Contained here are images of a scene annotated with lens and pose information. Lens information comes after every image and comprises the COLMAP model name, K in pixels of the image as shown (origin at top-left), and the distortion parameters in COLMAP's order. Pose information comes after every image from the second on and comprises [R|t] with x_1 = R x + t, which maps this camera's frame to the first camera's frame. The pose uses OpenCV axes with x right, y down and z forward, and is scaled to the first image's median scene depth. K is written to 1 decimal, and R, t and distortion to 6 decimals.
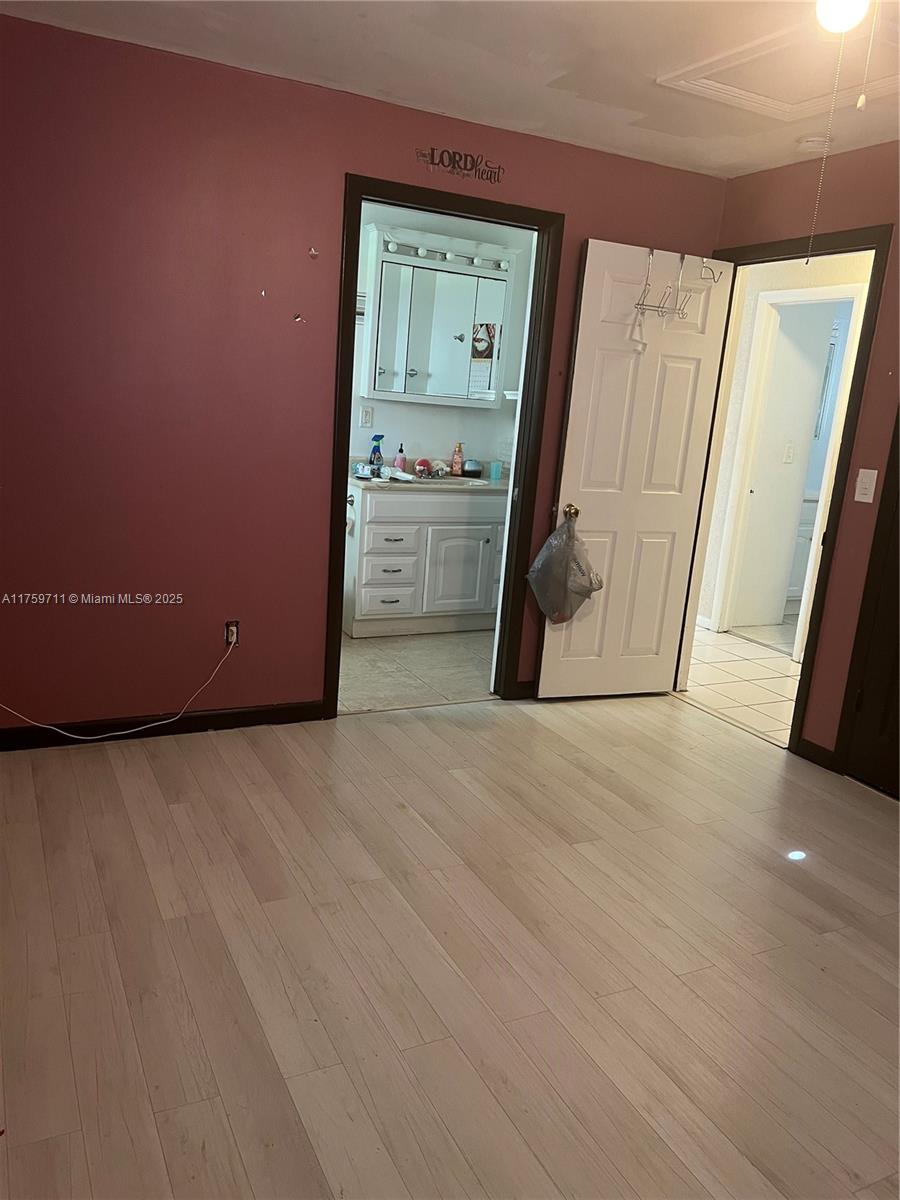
lens RADIAL K [[905.0, 0, 446.2], [0, 905.0, 609.1], [0, 0, 1]] dist [0.029658, -0.035306]
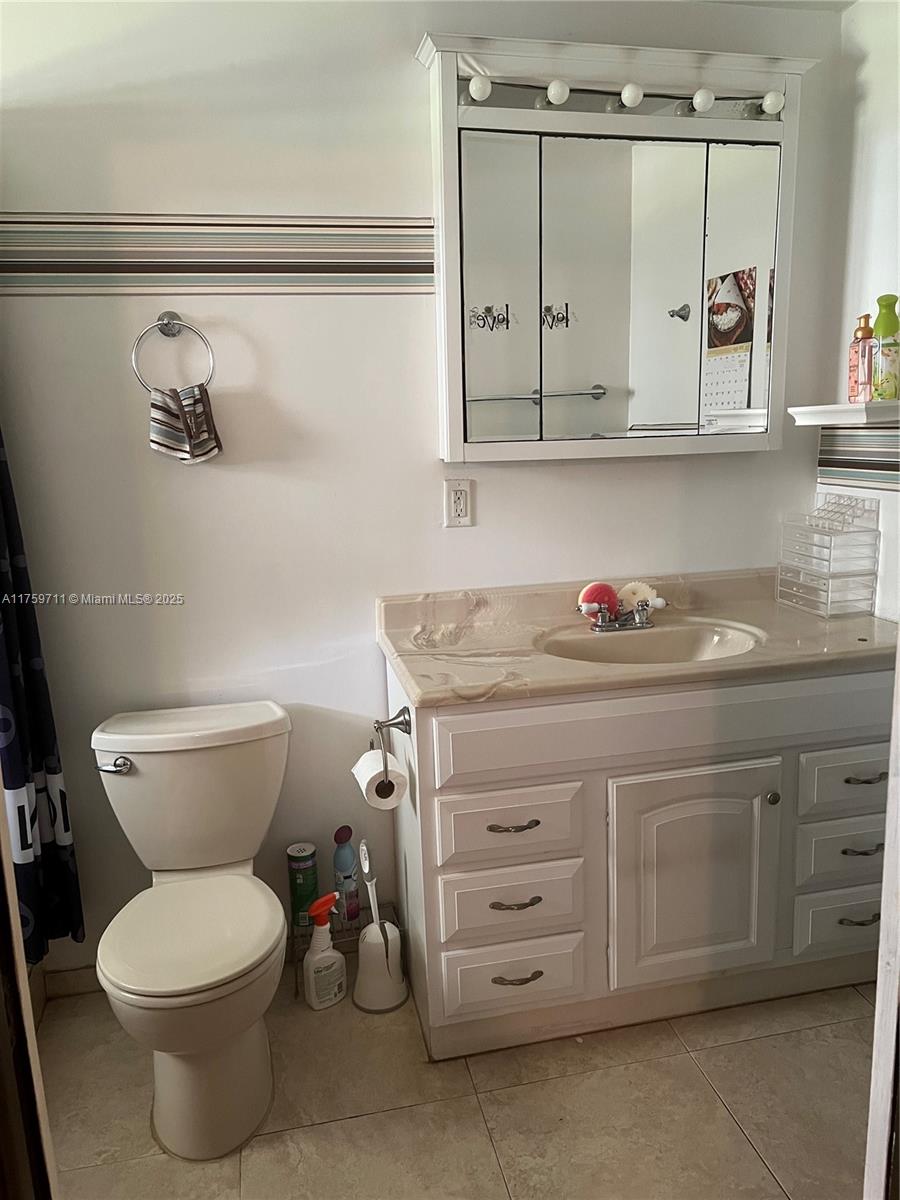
lens RADIAL K [[905.0, 0, 444.2], [0, 905.0, 589.4], [0, 0, 1]] dist [0.029658, -0.035306]
pose [[0.959336, -0.058281, -0.276185, 0.023142], [0.043241, 0.997247, -0.060242, -0.144016], [0.278935, 0.045850, 0.959215, 0.580285]]
